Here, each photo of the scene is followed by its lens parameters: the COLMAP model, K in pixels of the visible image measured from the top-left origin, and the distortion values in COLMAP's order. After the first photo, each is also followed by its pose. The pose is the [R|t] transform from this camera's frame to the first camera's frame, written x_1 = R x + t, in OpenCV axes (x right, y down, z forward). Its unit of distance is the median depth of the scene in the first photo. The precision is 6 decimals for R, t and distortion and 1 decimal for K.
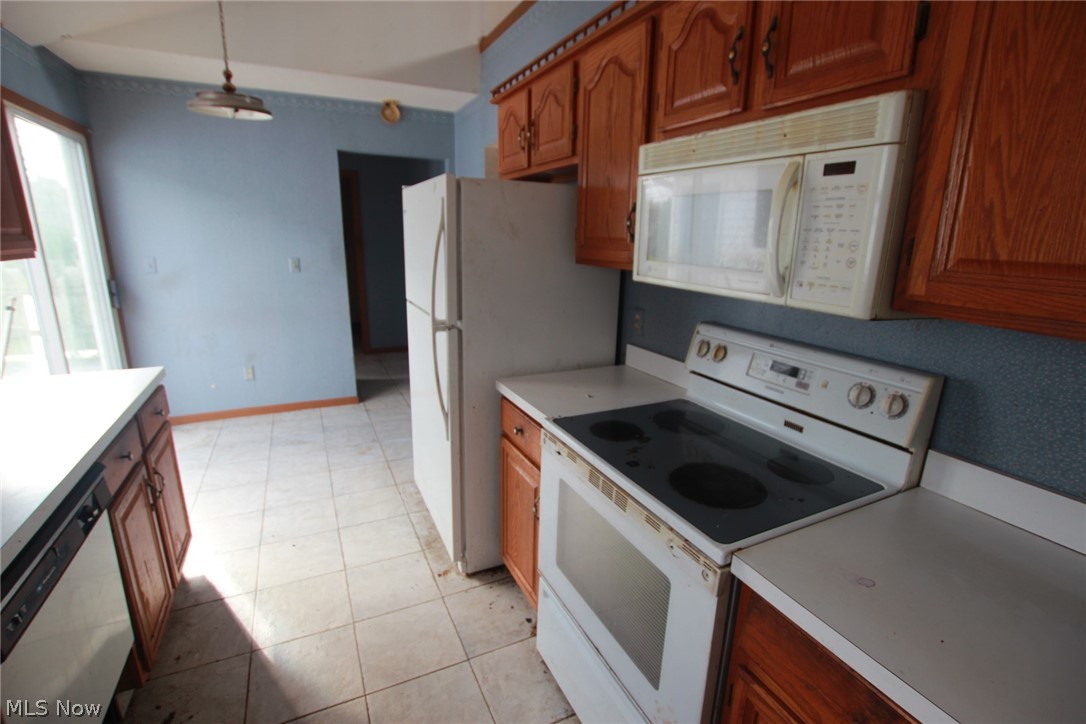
lens RADIAL K [[502.8, 0, 547.9], [0, 502.8, 365.0], [0, 0, 1]] dist [-0.032481, 0.006075]
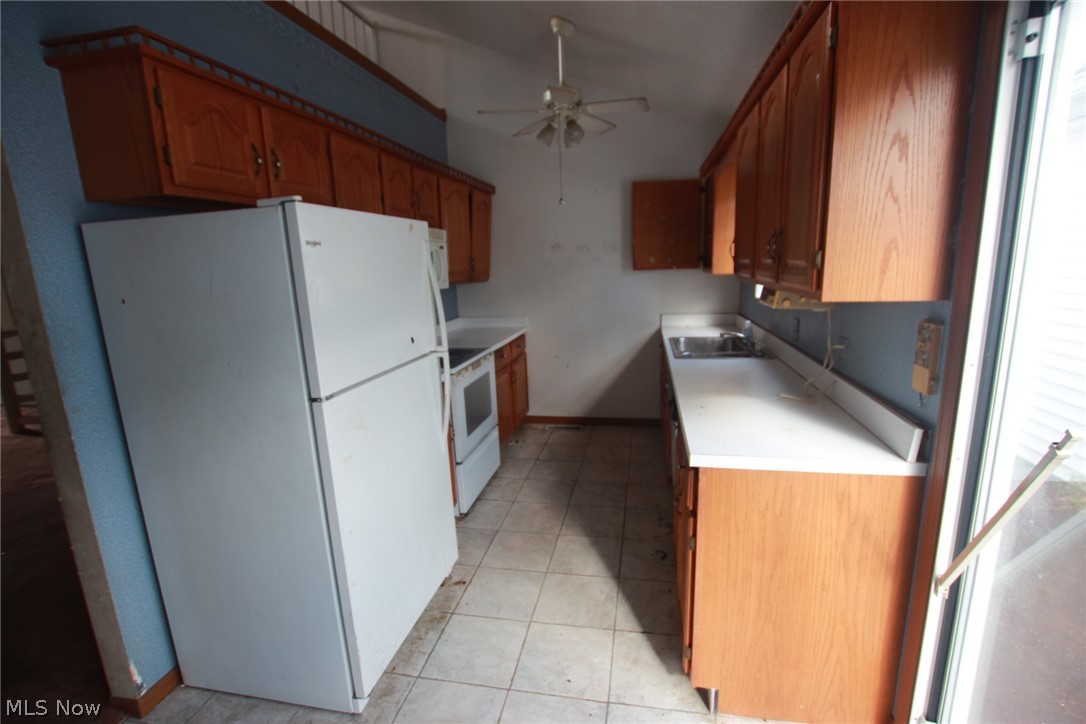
lens RADIAL K [[502.8, 0, 547.9], [0, 502.8, 365.0], [0, 0, 1]] dist [-0.032481, 0.006075]
pose [[-0.798823, -0.117470, 0.589985, -0.964166], [0.168760, 0.897605, 0.407216, -0.420372], [-0.577409, 0.424859, -0.697204, 1.479189]]
